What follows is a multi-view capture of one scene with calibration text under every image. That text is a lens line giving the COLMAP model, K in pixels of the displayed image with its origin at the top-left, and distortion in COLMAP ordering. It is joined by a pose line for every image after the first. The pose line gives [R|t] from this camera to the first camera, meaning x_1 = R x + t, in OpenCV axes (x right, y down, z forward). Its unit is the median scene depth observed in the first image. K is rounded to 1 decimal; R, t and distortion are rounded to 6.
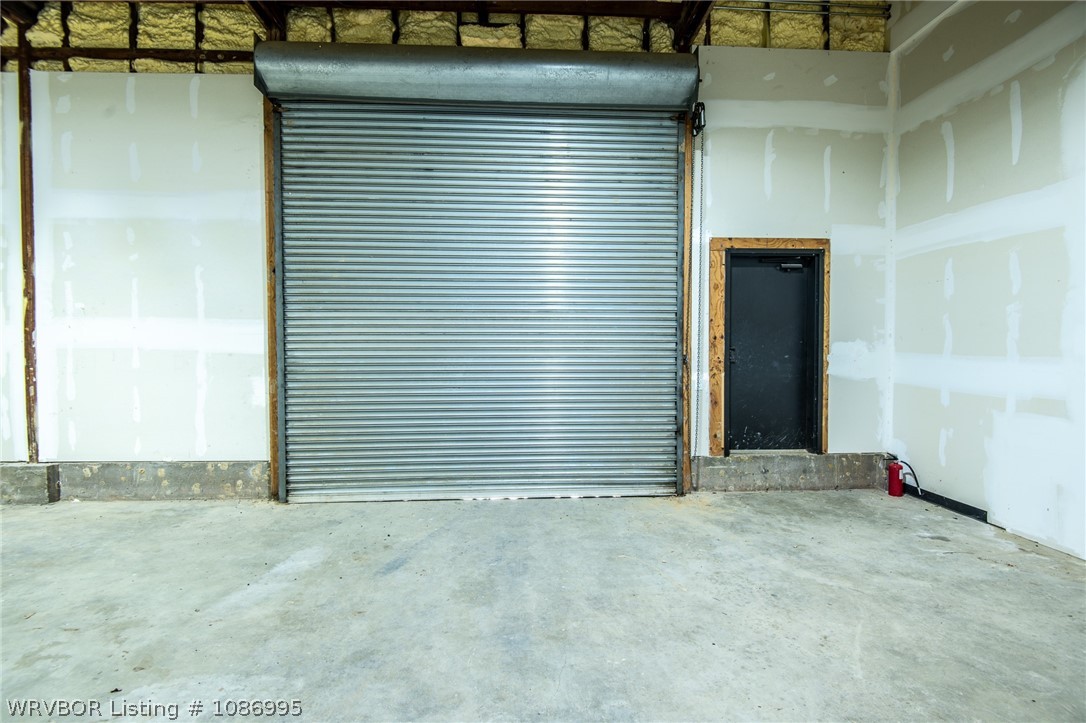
lens RADIAL K [[497.0, 0, 543.0], [0, 497.0, 361.5], [0, 0, 1]] dist [-0.001828, -0.000936]
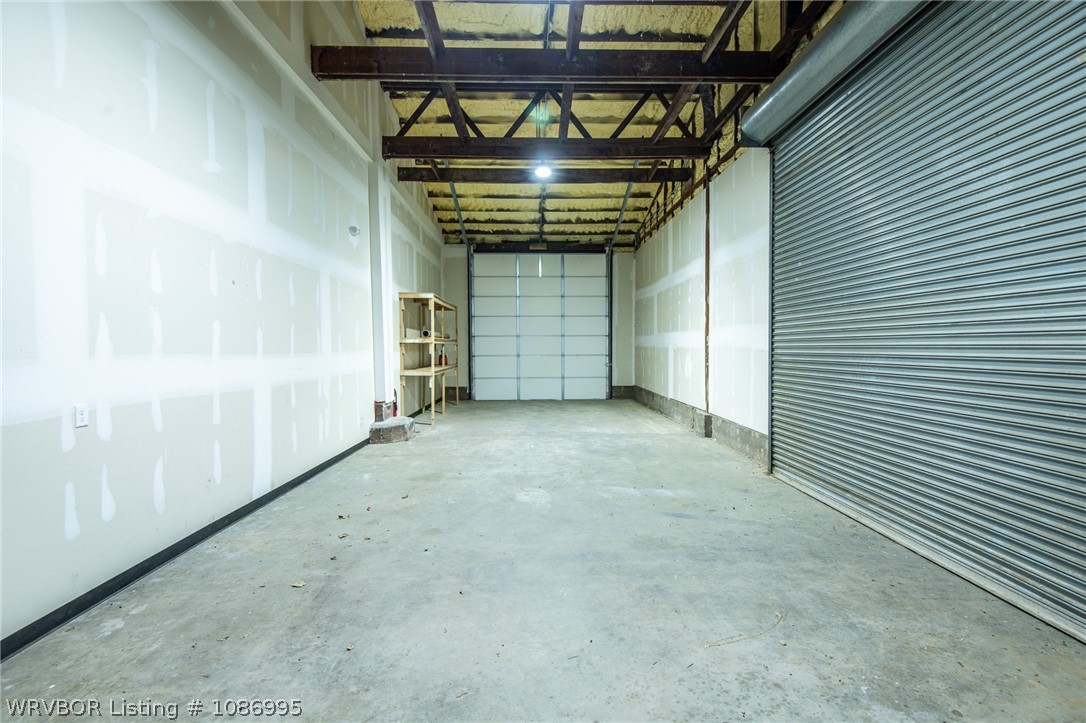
lens RADIAL K [[497.0, 0, 543.0], [0, 497.0, 361.5], [0, 0, 1]] dist [-0.001828, -0.000936]
pose [[-0.027383, 0.035093, -0.999009, 0.830363], [-0.030101, 0.998901, 0.035914, -0.018372], [0.999172, 0.031055, -0.026296, 0.568749]]
